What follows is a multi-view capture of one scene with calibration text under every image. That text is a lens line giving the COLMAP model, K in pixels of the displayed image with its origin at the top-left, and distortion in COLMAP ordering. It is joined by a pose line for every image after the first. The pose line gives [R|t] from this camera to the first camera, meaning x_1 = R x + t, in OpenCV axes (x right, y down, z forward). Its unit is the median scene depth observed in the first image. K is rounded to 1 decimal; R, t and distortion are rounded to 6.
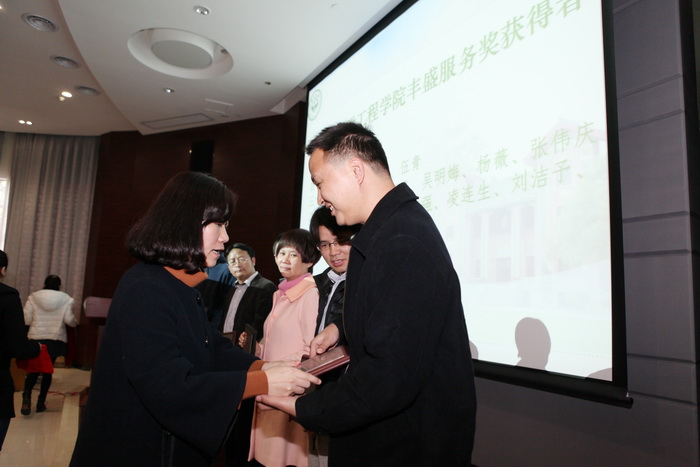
lens RADIAL K [[478.5, 0, 347.6], [0, 478.5, 240.6], [0, 0, 1]] dist [-0.001186, -0.000738]
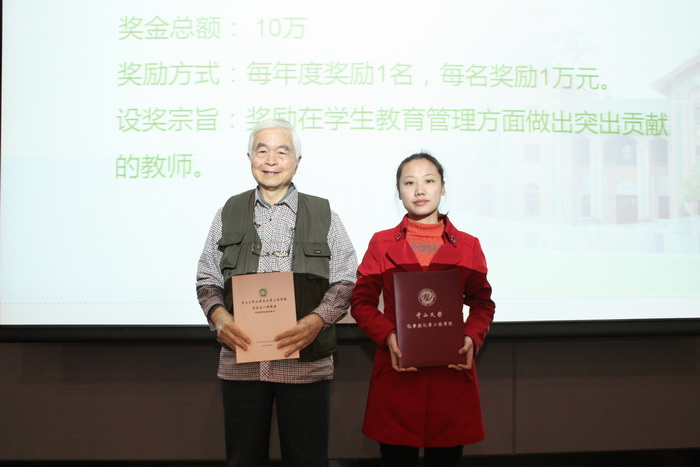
lens RADIAL K [[478.5, 0, 349.2], [0, 478.5, 233.0], [0, 0, 1]] dist [-0.001186, -0.000738]
pose [[0.430069, -0.000825, 0.902796, -0.597164], [-0.098926, 0.993935, 0.048034, 0.103535], [-0.897360, -0.109967, 0.427379, 1.007467]]
